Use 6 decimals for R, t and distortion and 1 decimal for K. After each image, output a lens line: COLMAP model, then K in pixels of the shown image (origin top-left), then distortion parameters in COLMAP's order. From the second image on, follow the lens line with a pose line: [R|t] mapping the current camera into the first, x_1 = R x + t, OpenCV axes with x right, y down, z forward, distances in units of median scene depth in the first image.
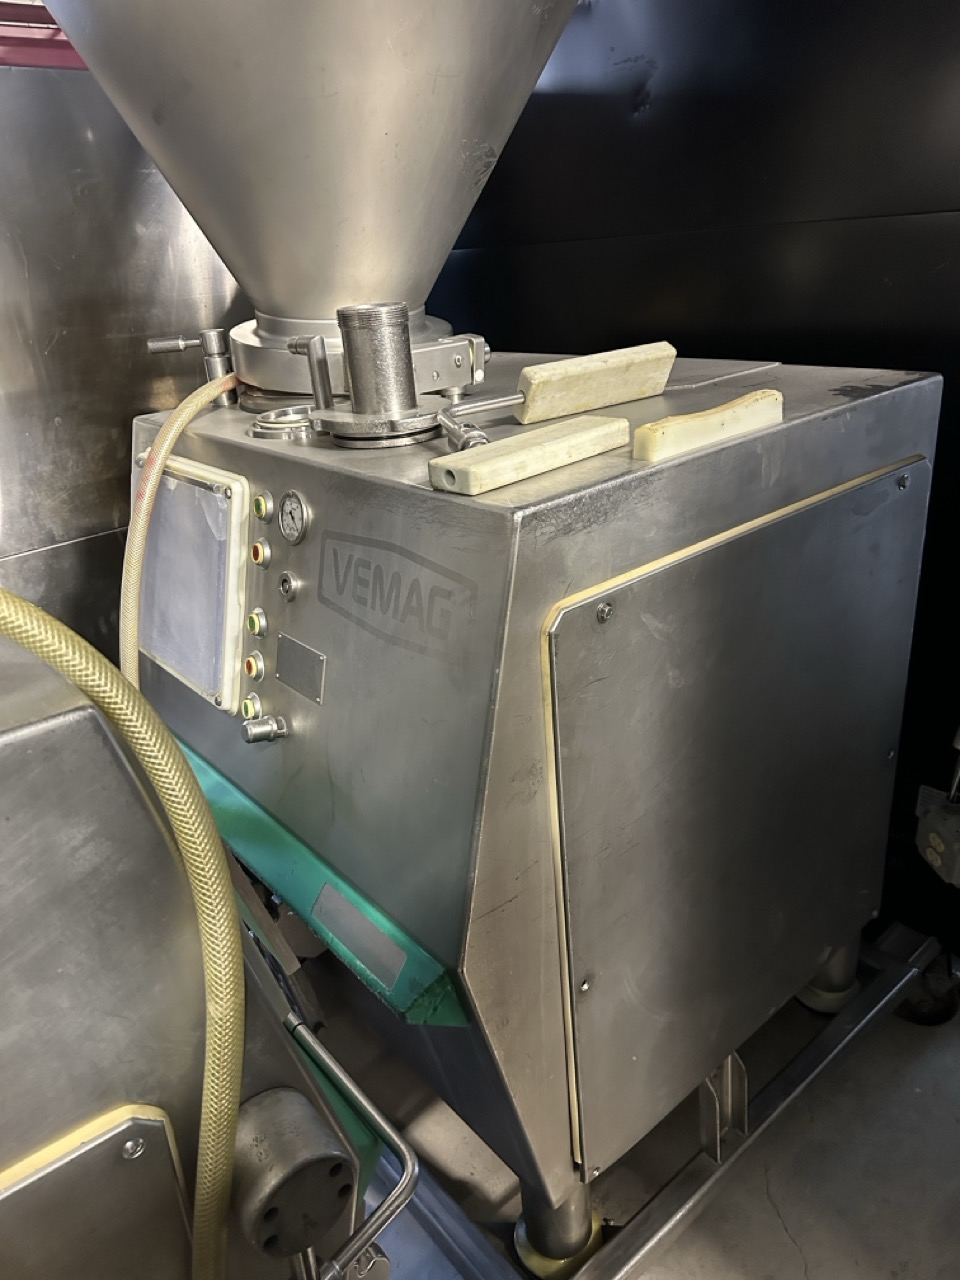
lens RADIAL K [[910.8, 0, 480.0], [0, 910.8, 640.0], [0, 0, 1]] dist [0.000769, 0.001390]
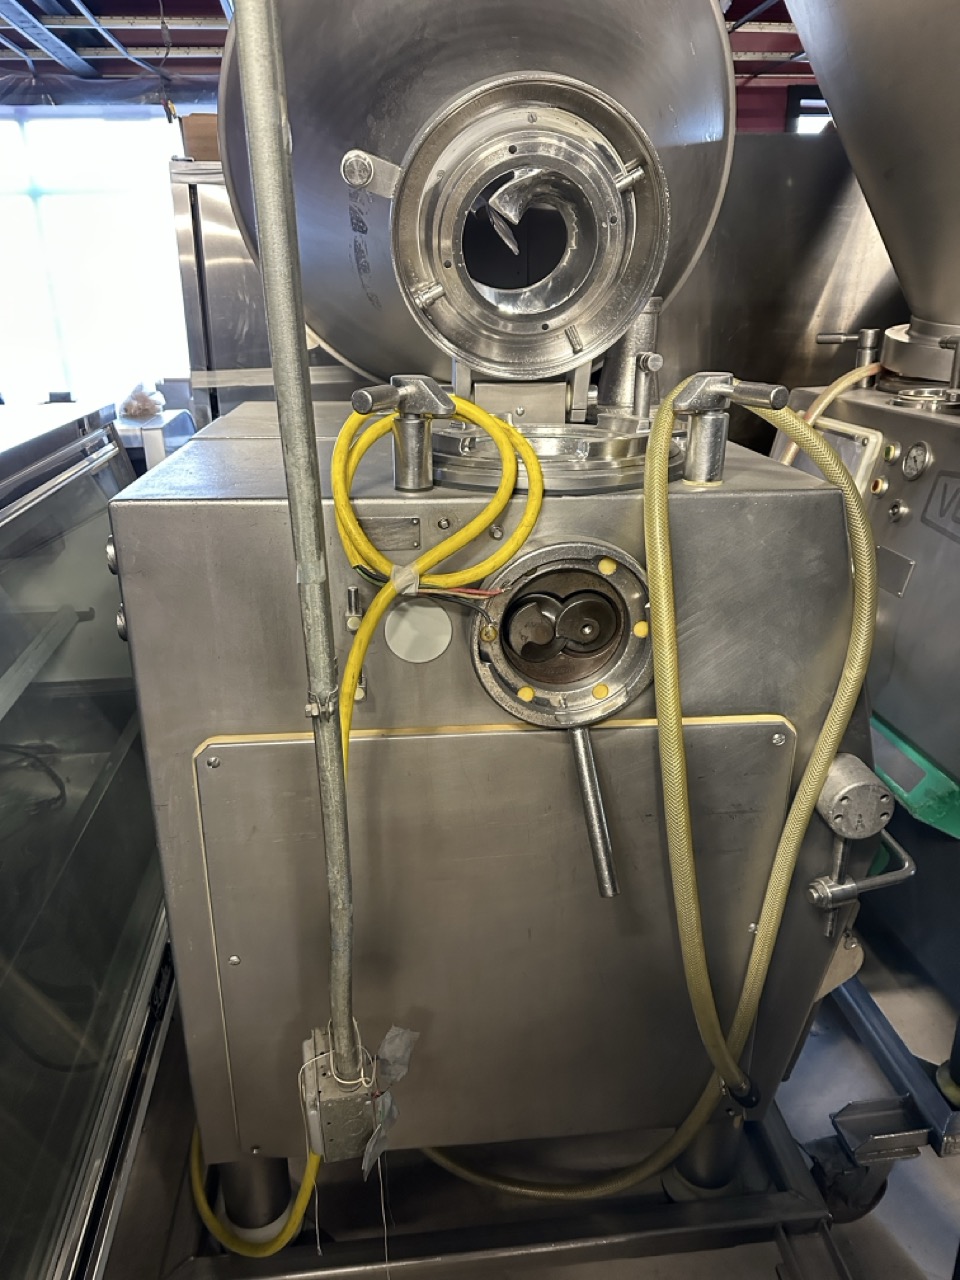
lens RADIAL K [[875.3, 0, 446.7], [0, 875.3, 642.1], [0, 0, 1]] dist [-0.004174, -0.001889]
pose [[0.811202, 0.232800, -0.536428, -0.005110], [-0.234463, 0.969859, 0.066340, 0.204994], [0.535703, 0.071957, 0.841335, -0.469826]]
